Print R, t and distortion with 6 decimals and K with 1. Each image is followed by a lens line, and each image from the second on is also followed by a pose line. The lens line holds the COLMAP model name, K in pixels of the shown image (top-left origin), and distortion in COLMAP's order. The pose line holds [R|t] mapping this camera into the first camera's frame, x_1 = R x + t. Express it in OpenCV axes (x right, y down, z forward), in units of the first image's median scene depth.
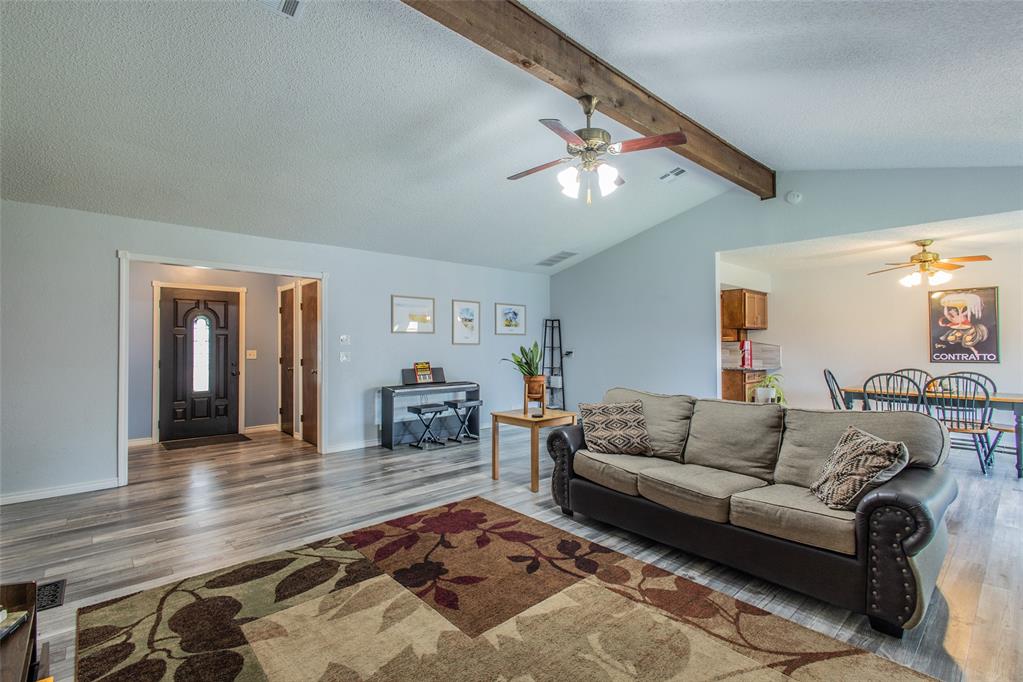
lens RADIAL K [[470.2, 0, 514.3], [0, 470.2, 339.0], [0, 0, 1]] dist [0.008399, -0.001663]
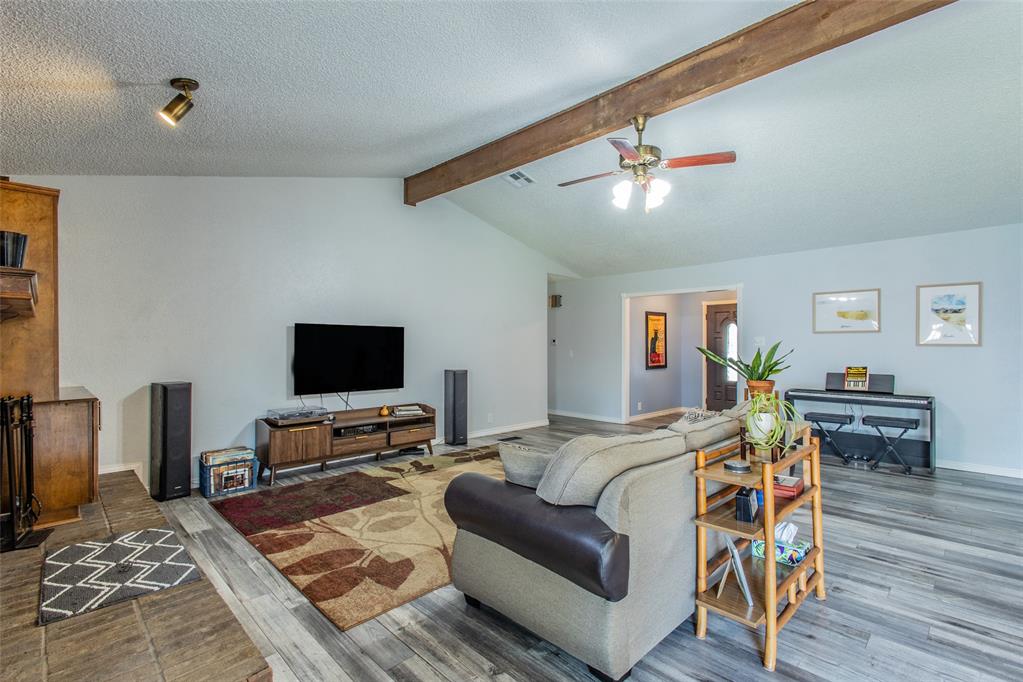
lens RADIAL K [[470.2, 0, 514.3], [0, 470.2, 339.0], [0, 0, 1]] dist [0.008399, -0.001663]
pose [[0.046346, -0.013229, -0.998838, 0.846215], [0.008438, 0.999882, -0.012851, 0.007407], [0.998890, -0.007833, 0.046452, 0.459971]]
